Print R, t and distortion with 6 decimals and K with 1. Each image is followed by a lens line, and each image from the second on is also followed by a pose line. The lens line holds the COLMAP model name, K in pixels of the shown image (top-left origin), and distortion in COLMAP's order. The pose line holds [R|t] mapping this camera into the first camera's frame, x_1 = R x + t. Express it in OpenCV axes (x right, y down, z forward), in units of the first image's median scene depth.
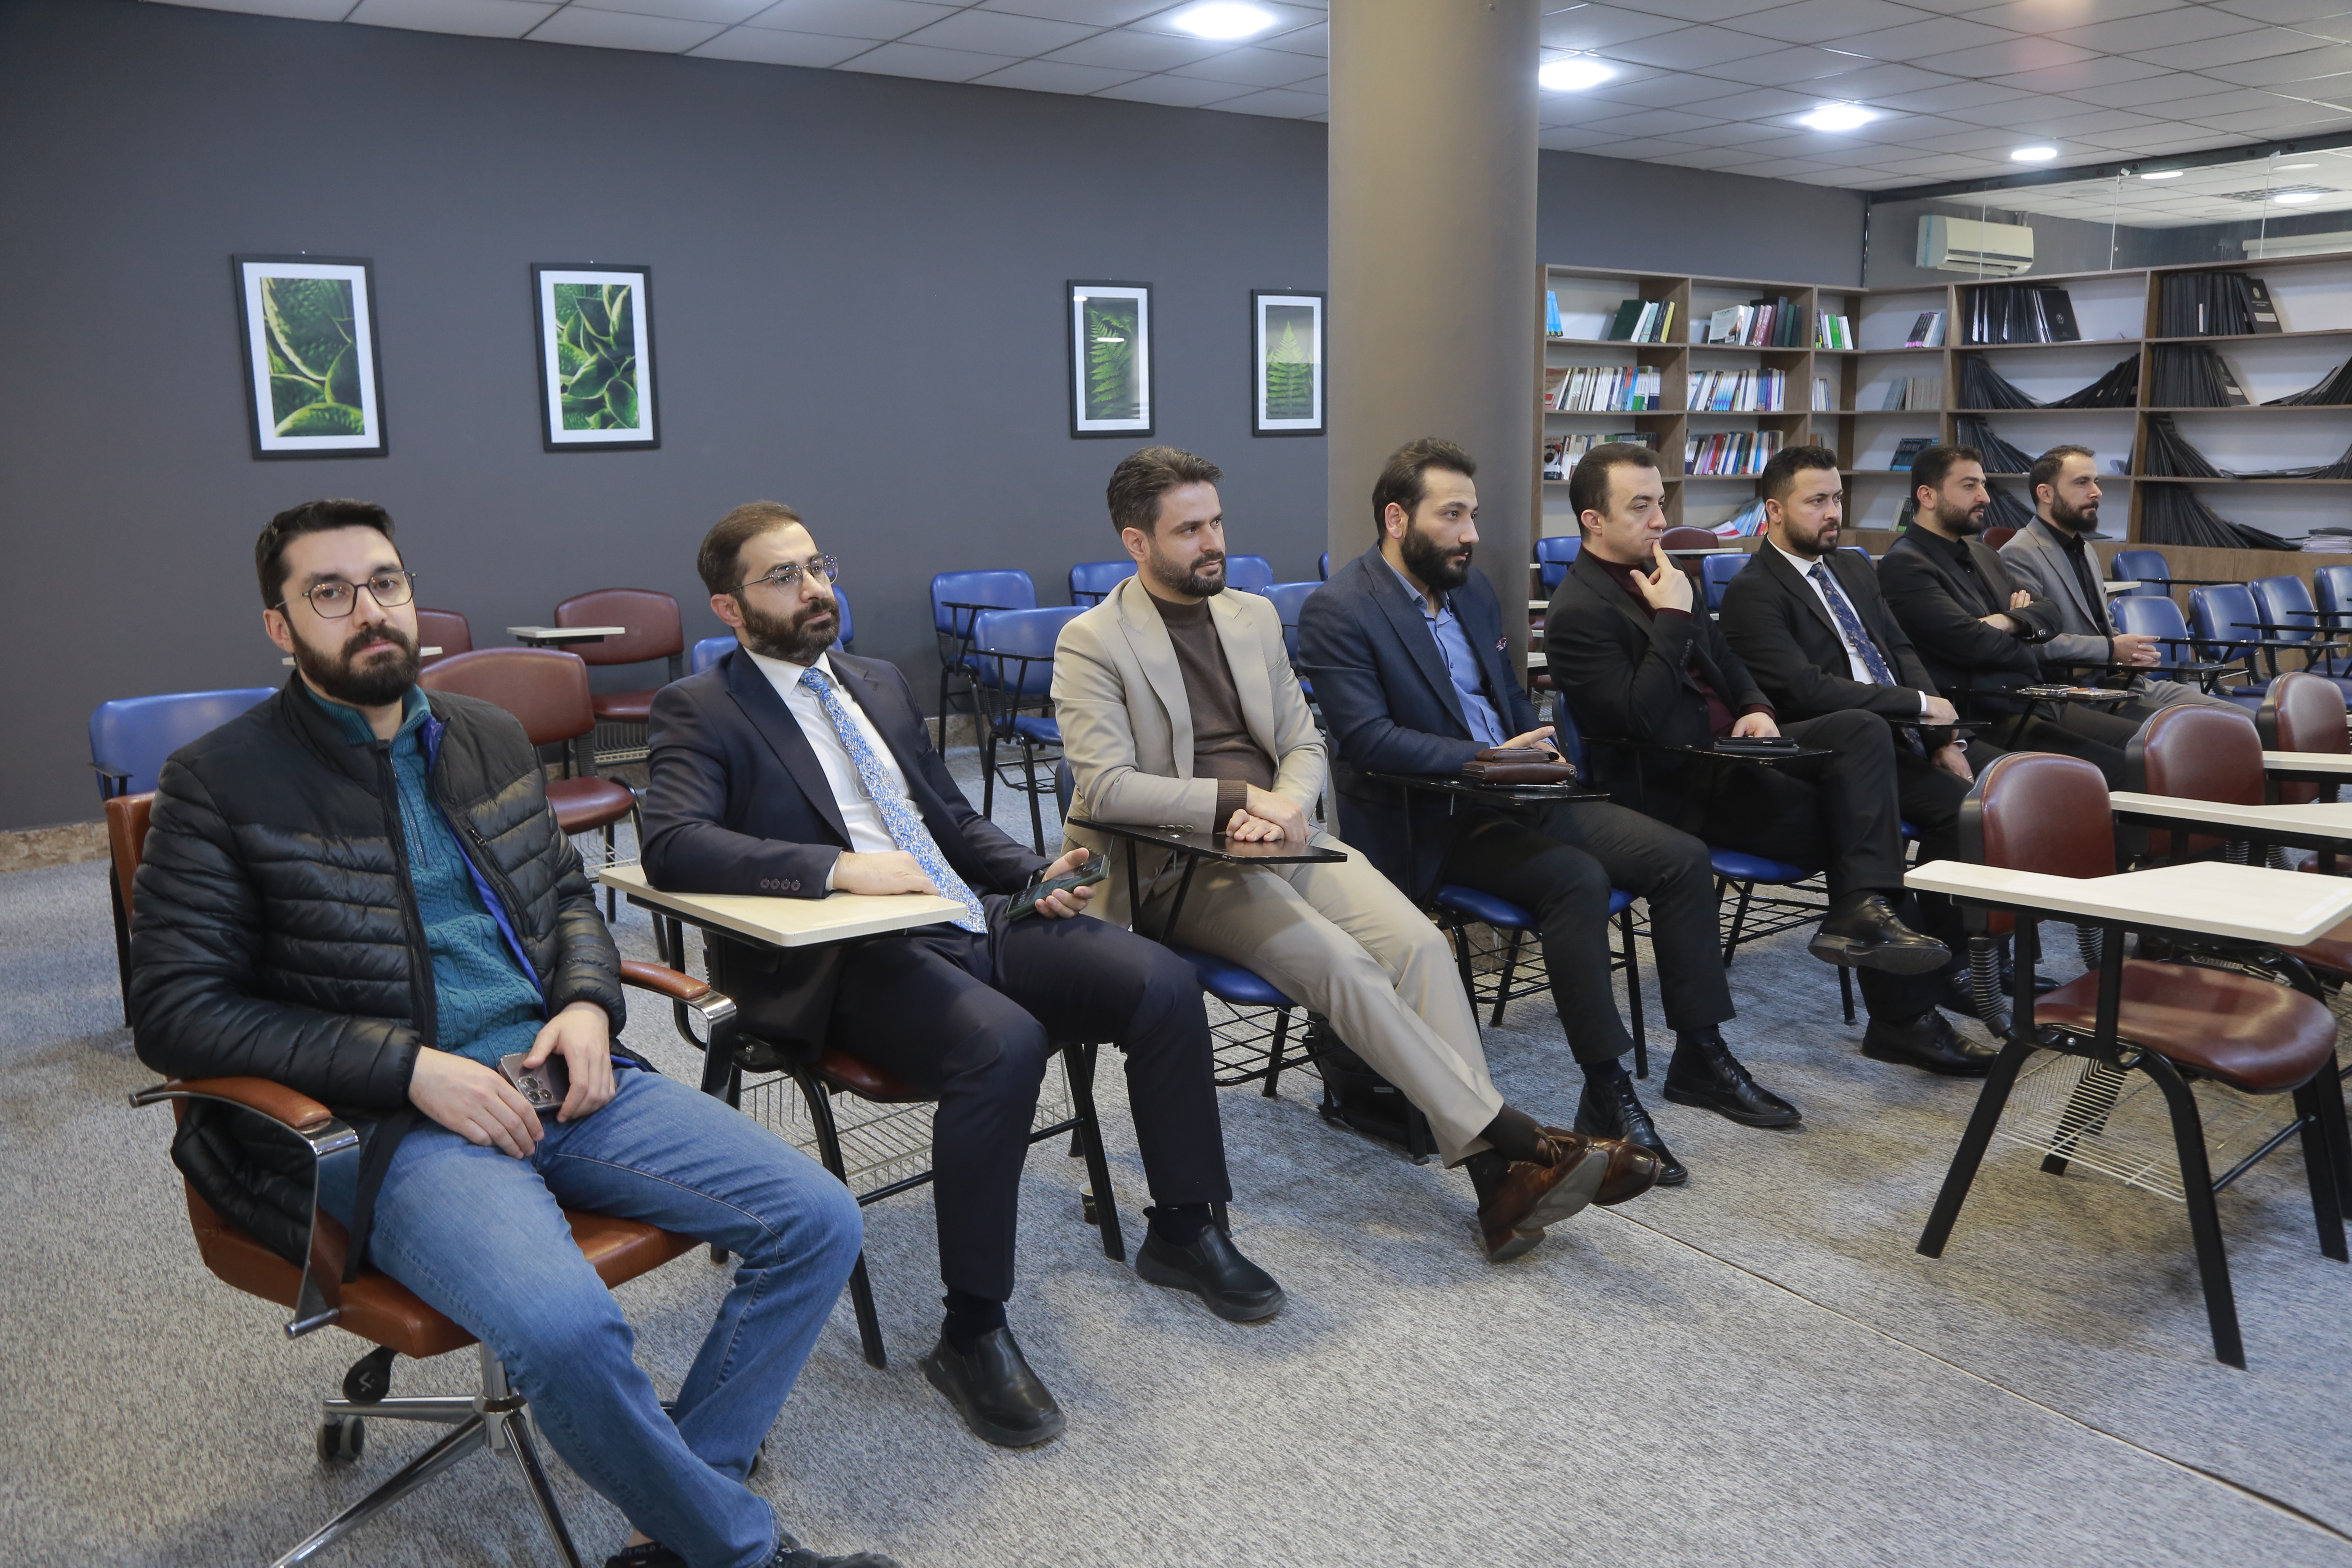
lens RADIAL K [[1730.7, 0, 1176.0], [0, 1730.7, 784.0], [0, 0, 1]] dist [-0.107497, 0.088496]
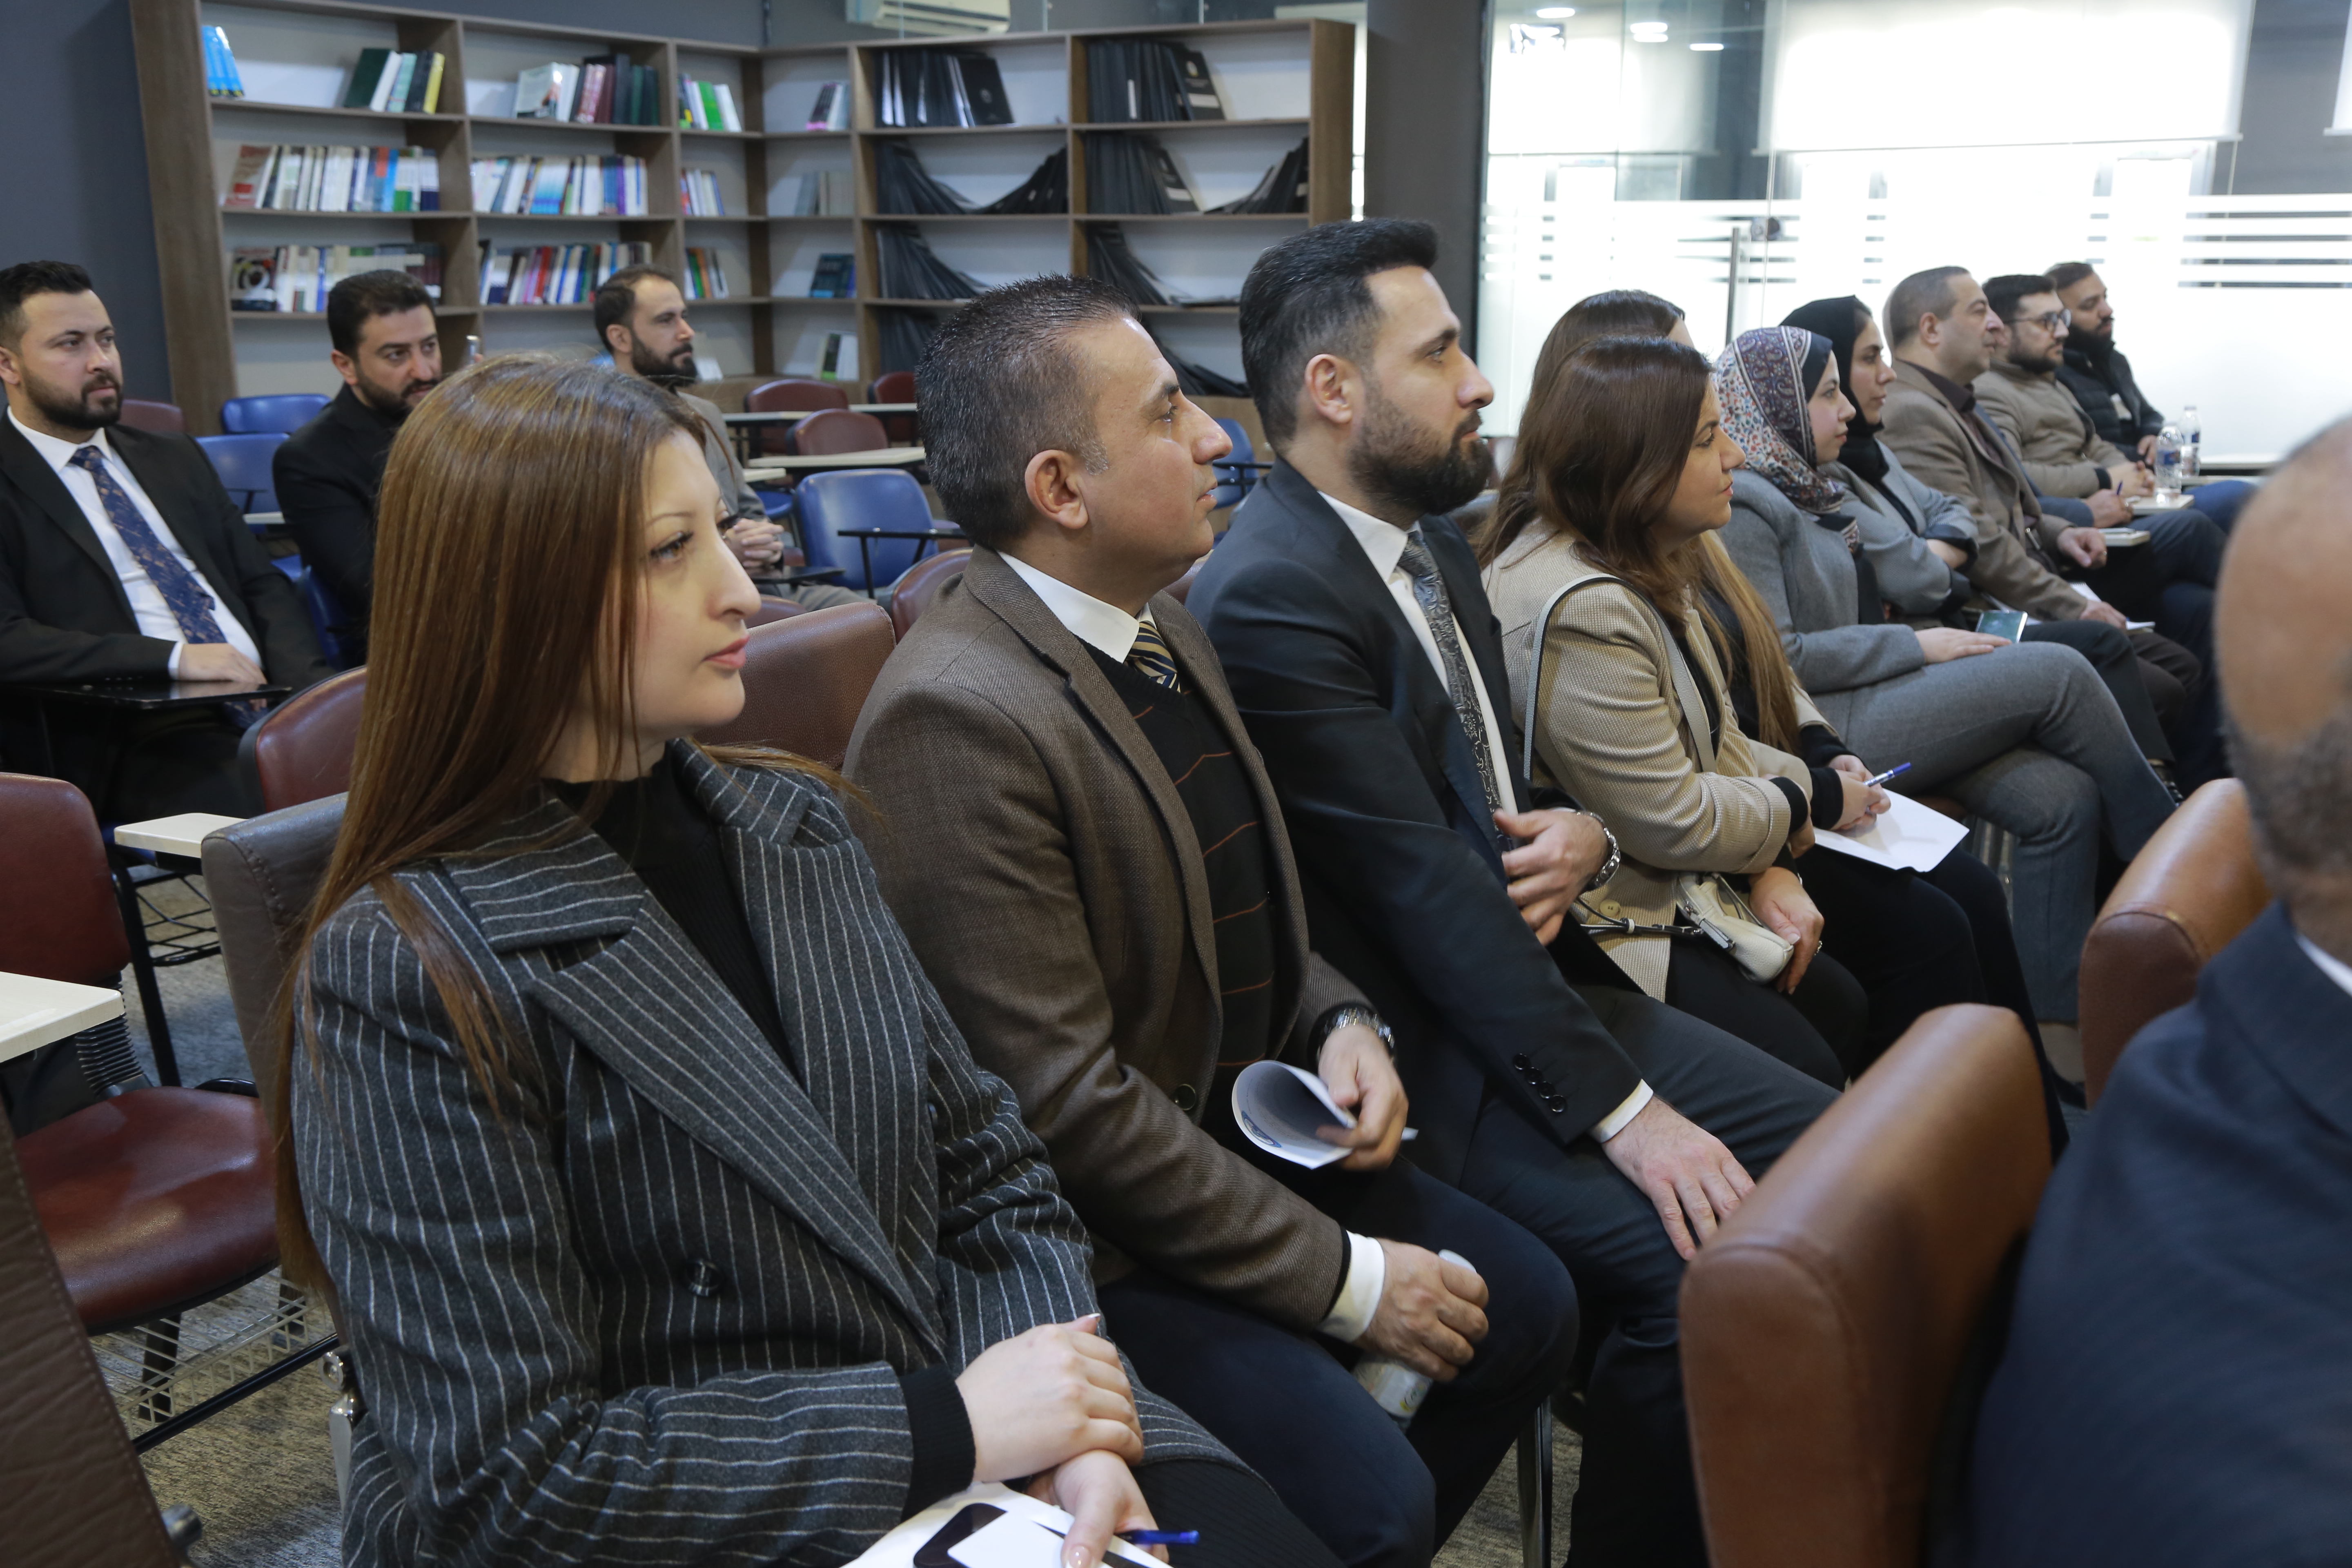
lens RADIAL K [[2266.7, 0, 1176.0], [0, 2266.7, 784.0], [0, 0, 1]] dist [0.015670, 0.009753]
pose [[0.915455, -0.078108, 0.394767, 0.175092], [0.066247, 0.996850, 0.043610, -0.003986], [-0.396929, -0.013771, 0.917746, 0.015509]]
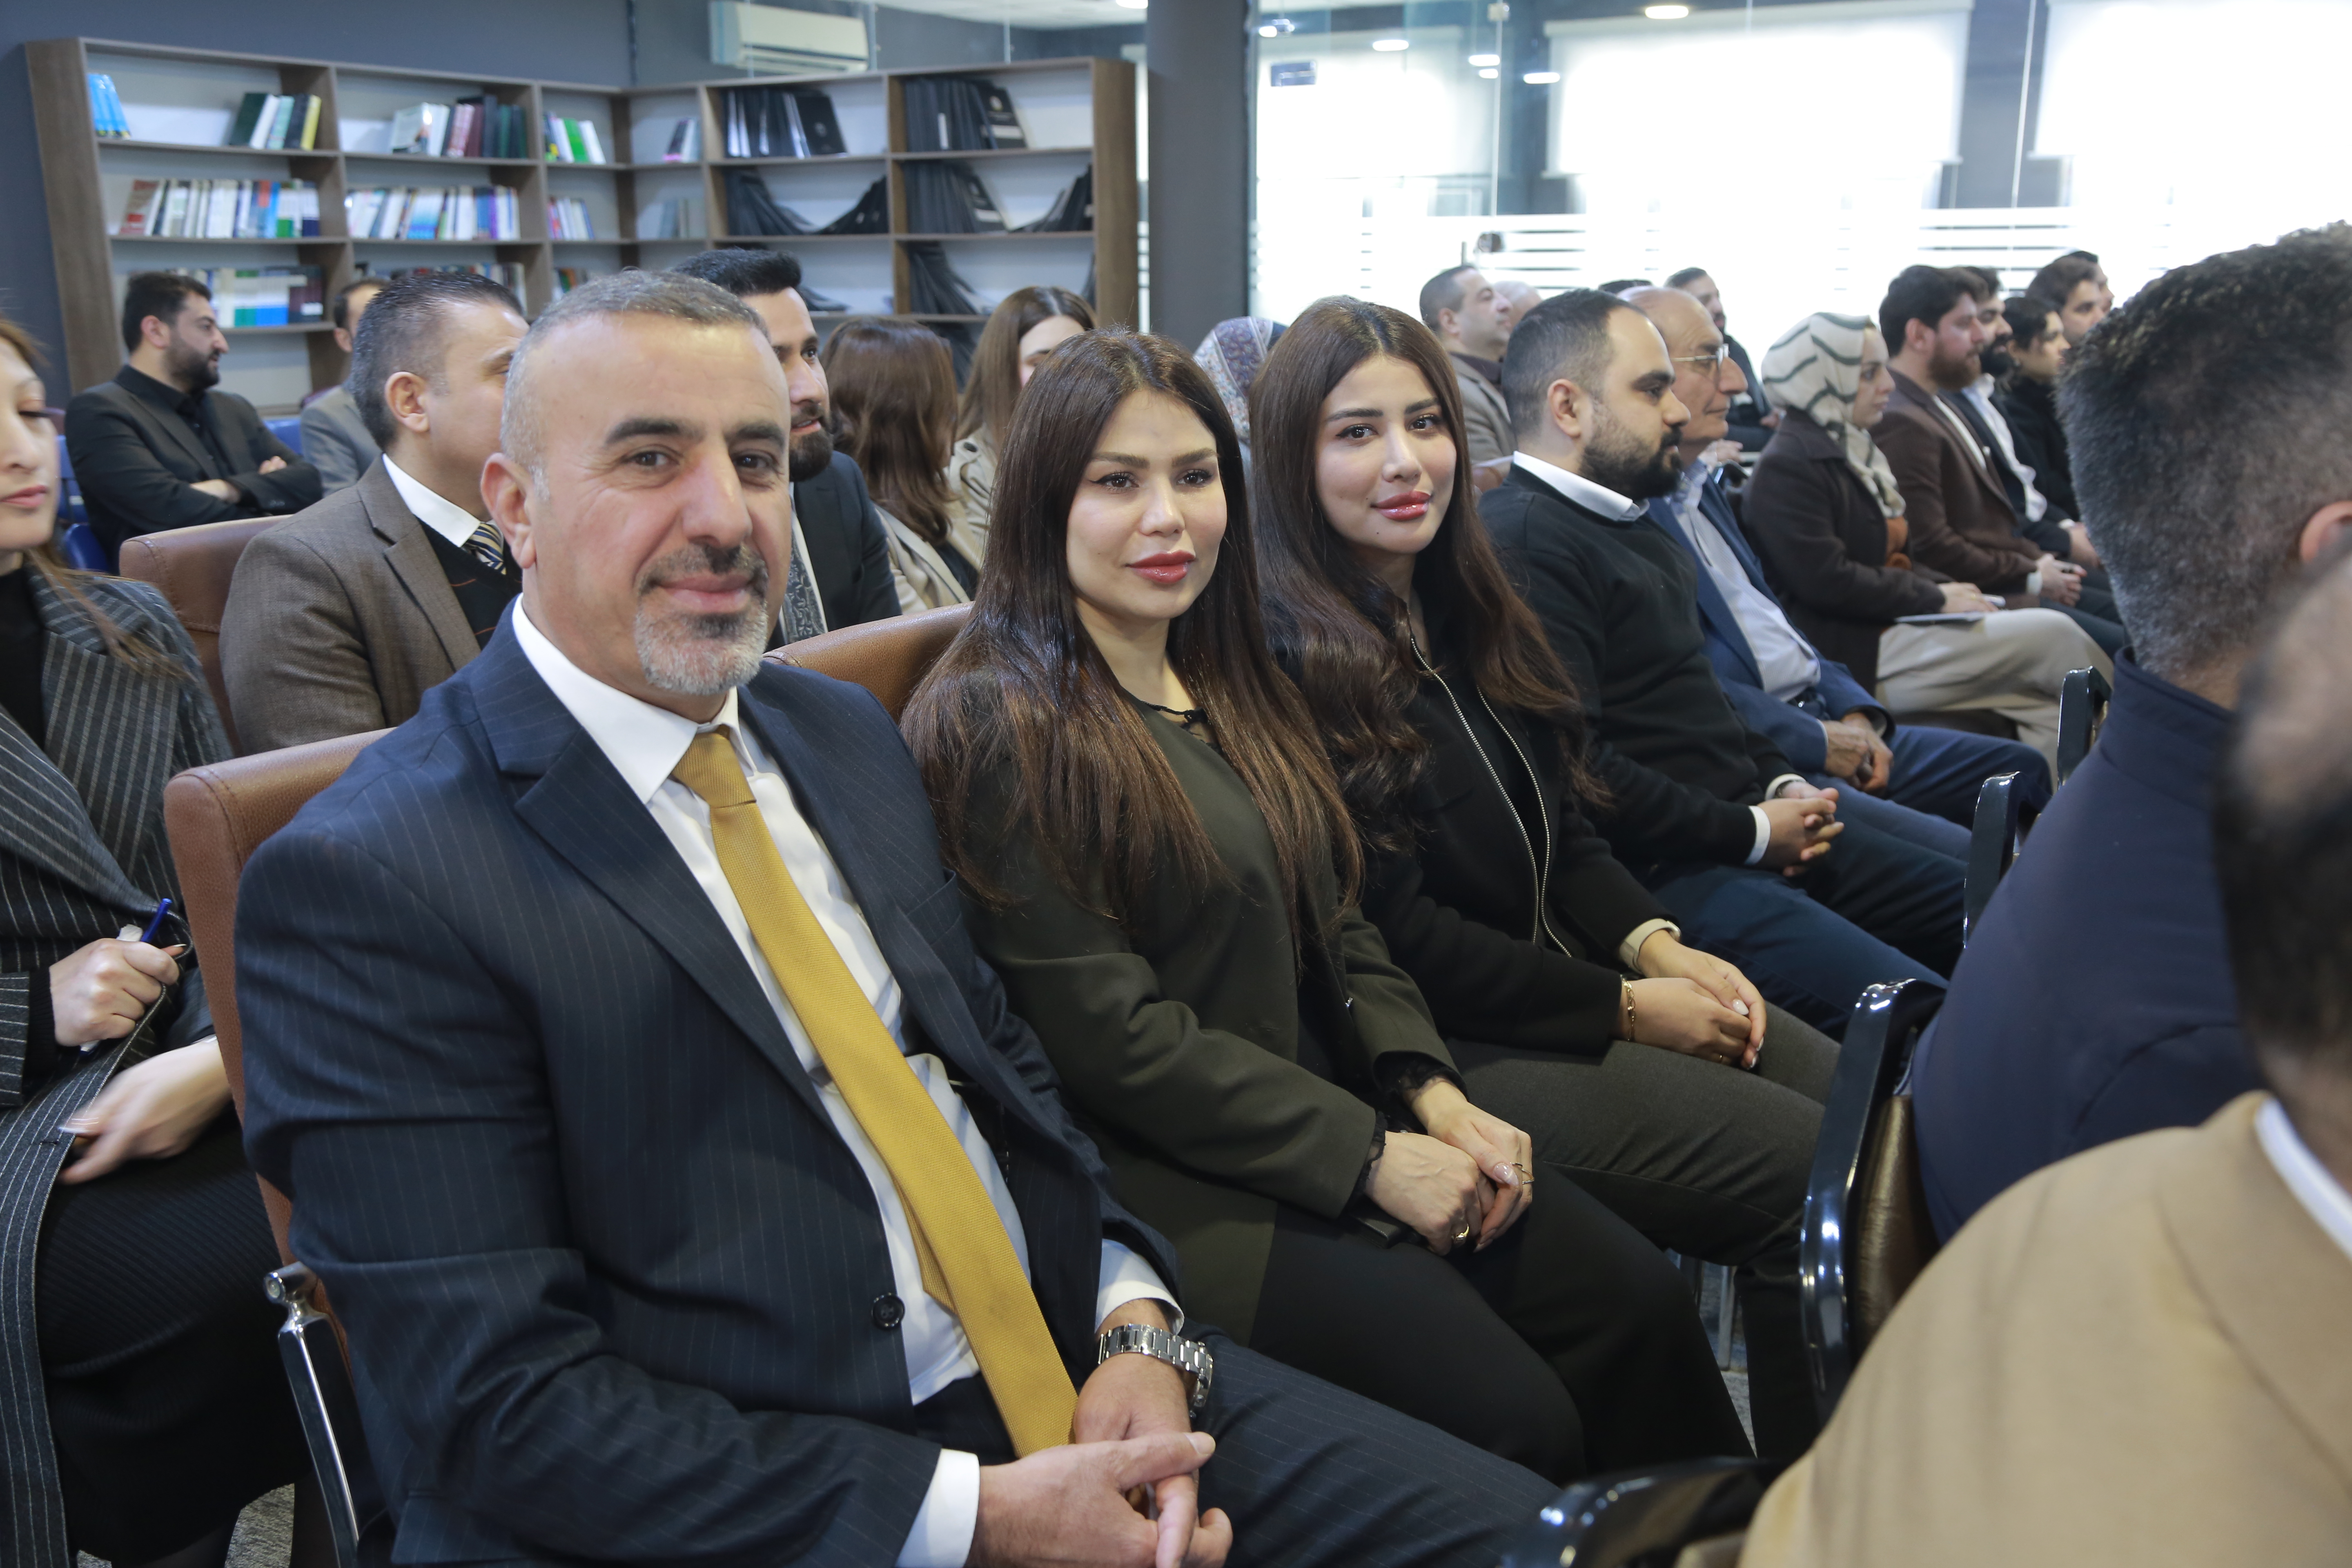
lens RADIAL K [[2180.8, 0, 1176.0], [0, 2180.8, 784.0], [0, 0, 1]] dist [0.006369, 0.036925]
pose [[0.912347, -0.088819, 0.399668, 0.220830], [0.077676, 0.996006, 0.044029, 0.019832], [-0.401983, -0.009125, 0.915602, -0.089690]]
